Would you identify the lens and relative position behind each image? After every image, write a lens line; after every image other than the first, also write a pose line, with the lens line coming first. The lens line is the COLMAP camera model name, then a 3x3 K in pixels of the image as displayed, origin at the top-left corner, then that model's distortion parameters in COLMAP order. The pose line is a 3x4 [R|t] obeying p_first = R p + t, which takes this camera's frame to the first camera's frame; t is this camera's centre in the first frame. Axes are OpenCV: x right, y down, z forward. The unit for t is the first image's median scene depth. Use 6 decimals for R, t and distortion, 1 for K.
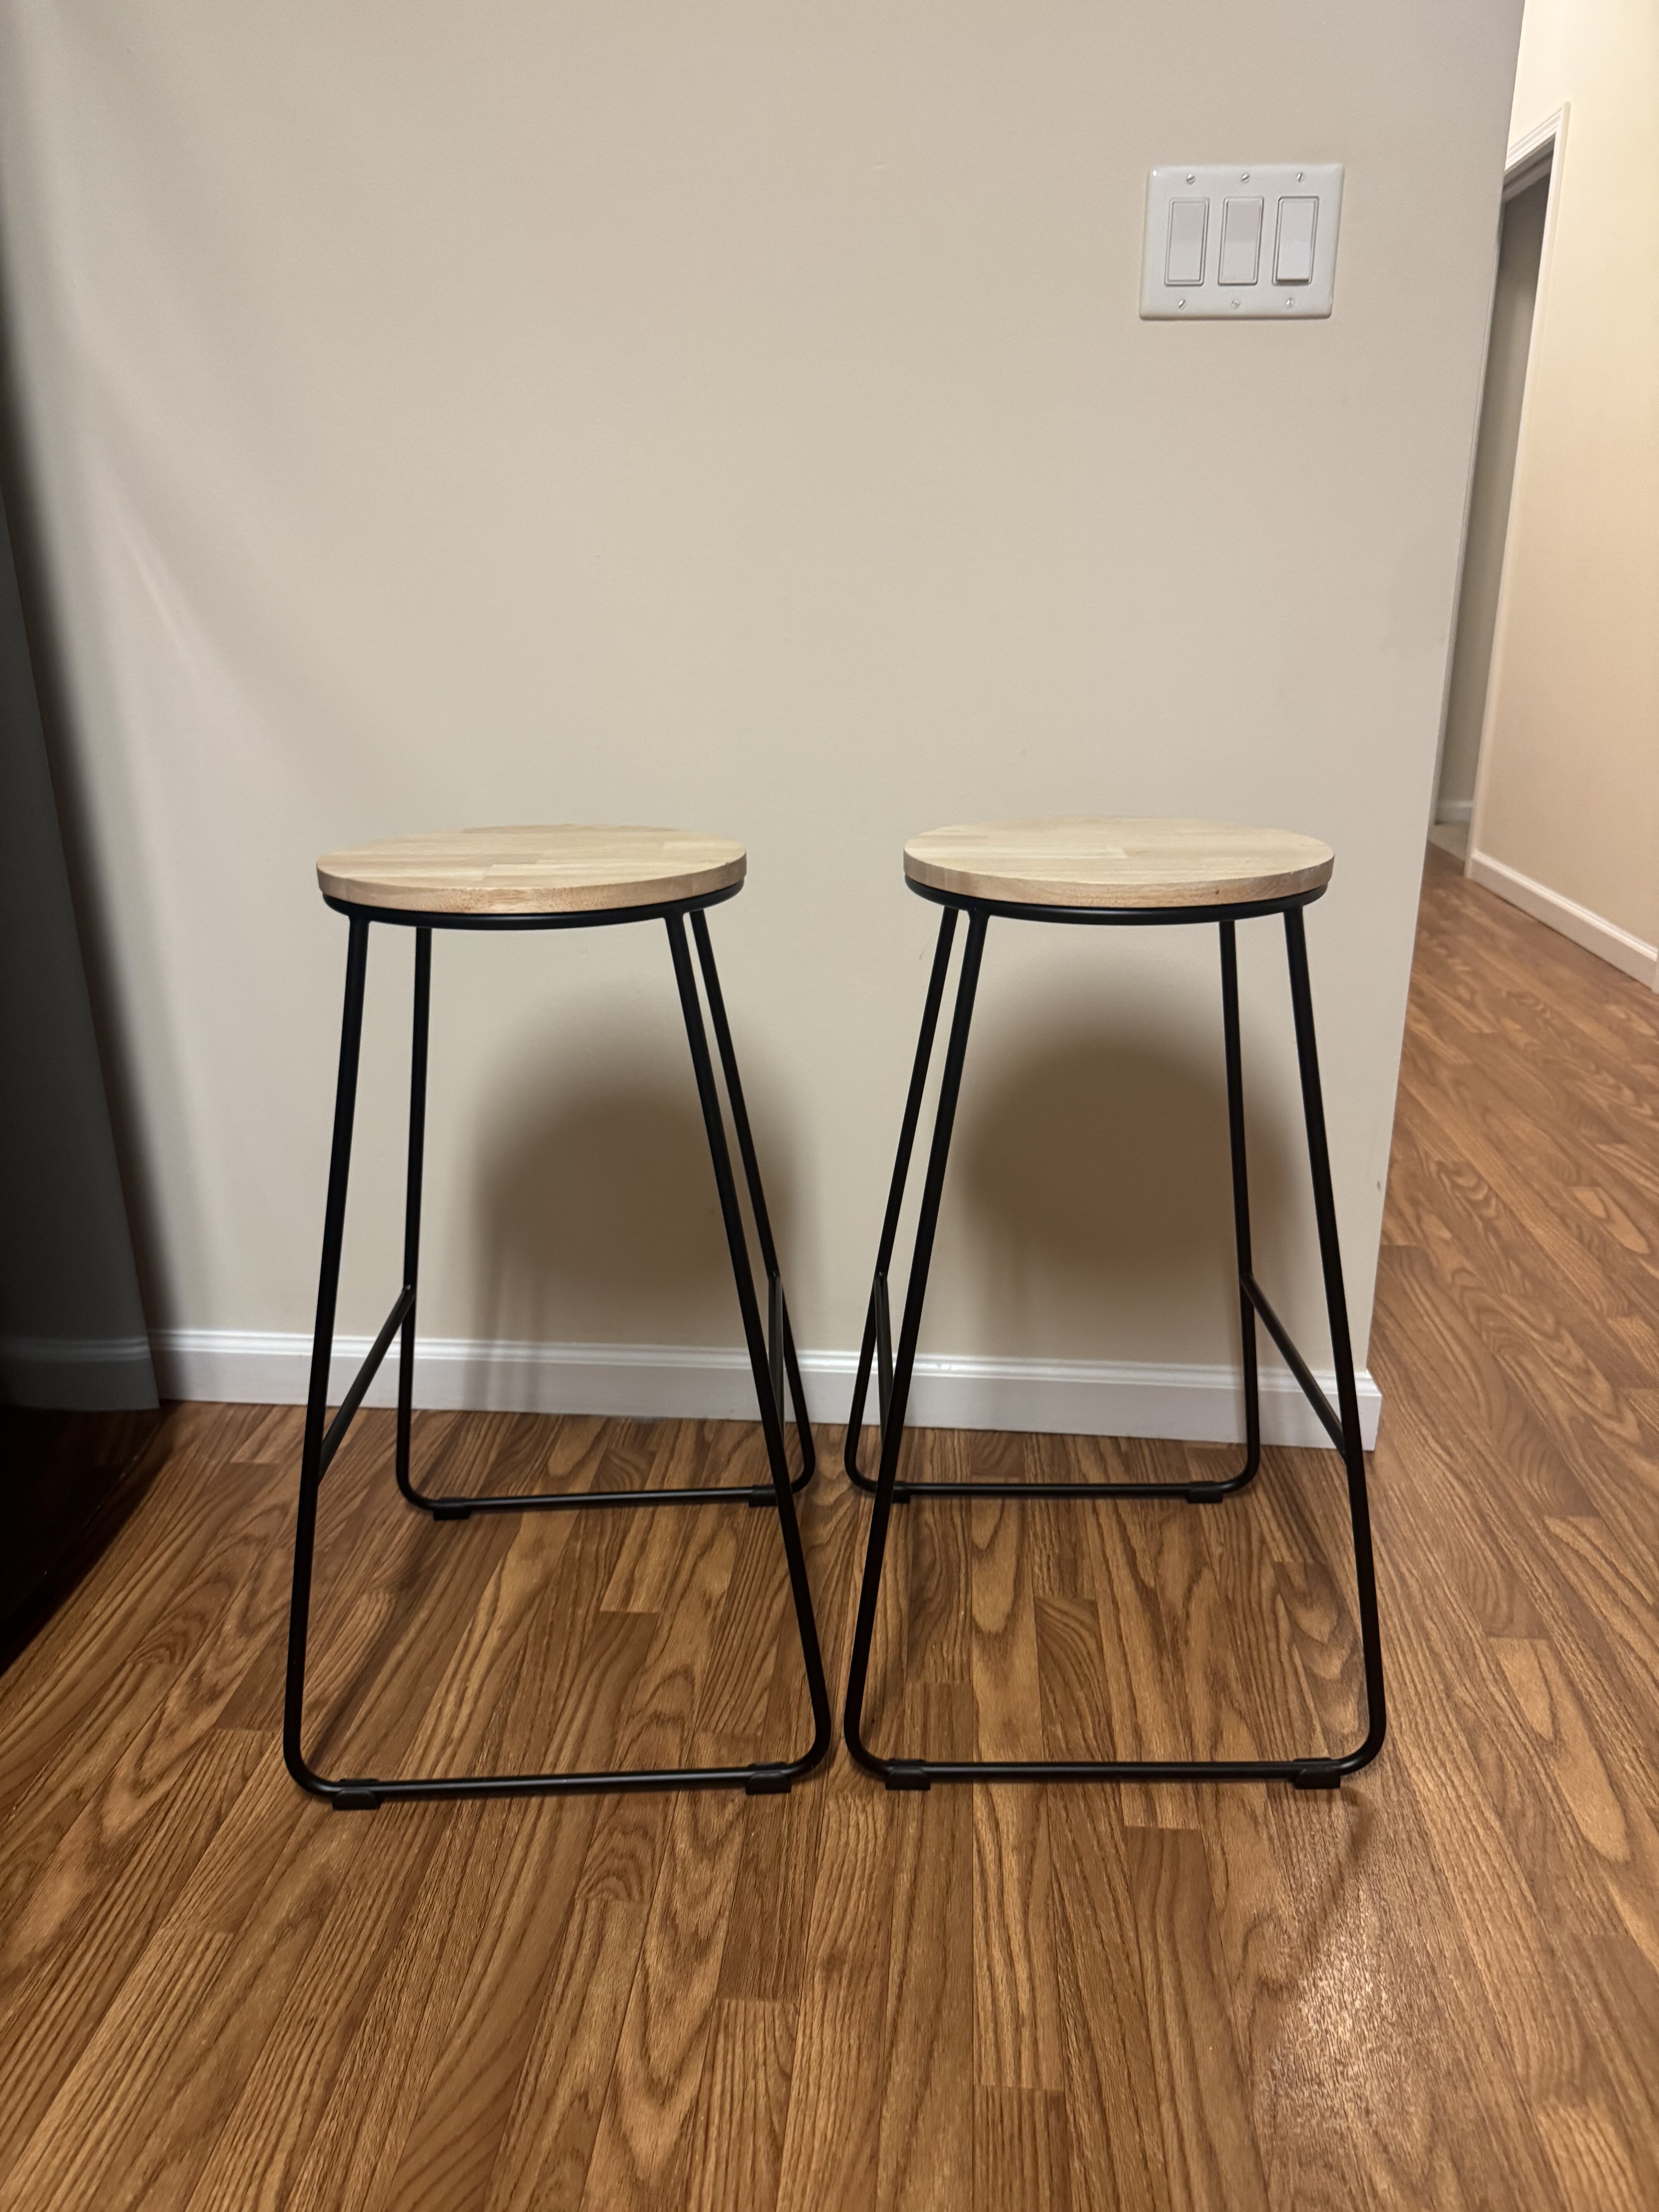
lens RADIAL K [[1564.6, 0, 832.8], [0, 1564.6, 1108.2], [0, 0, 1]] dist [-0.008883, -0.003760]
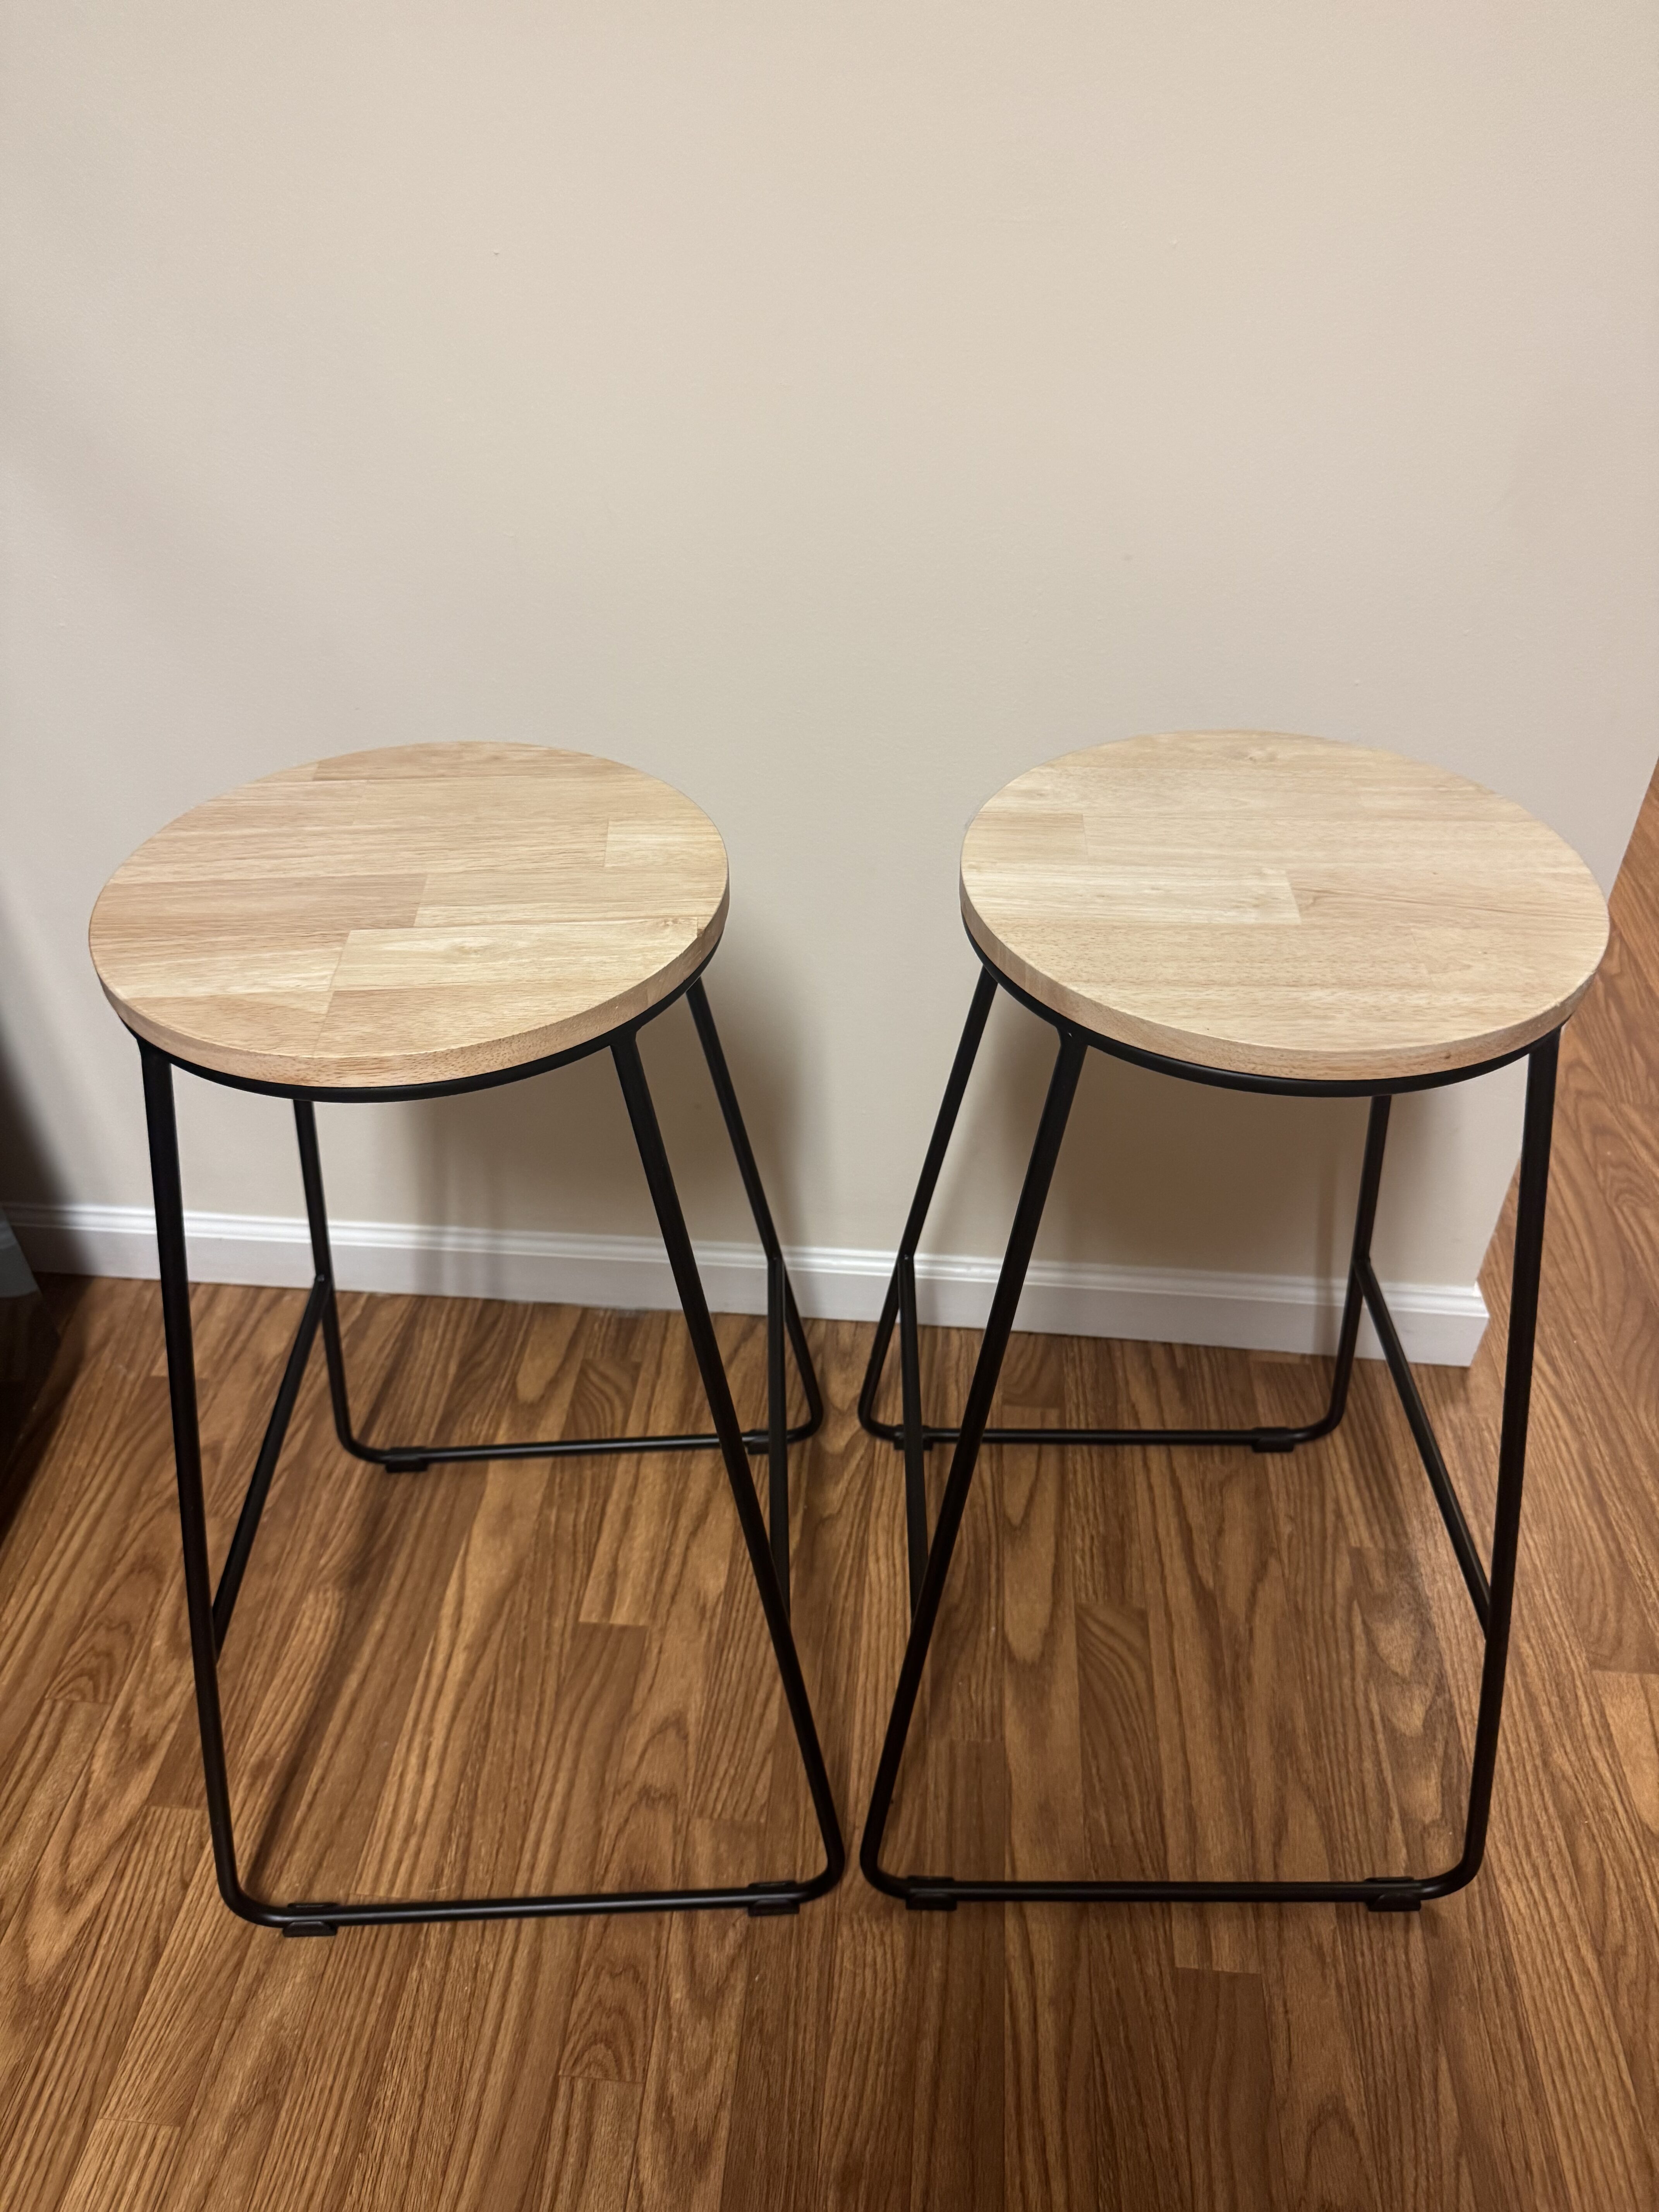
lens RADIAL K [[1564.6, 0, 825.5], [0, 1564.6, 1104.0], [0, 0, 1]] dist [-0.008883, -0.003760]
pose [[0.999986, 0.003742, -0.003685, -0.009385], [-0.002233, 0.937979, 0.346685, -0.270230], [0.004754, -0.346672, 0.937975, 0.295763]]
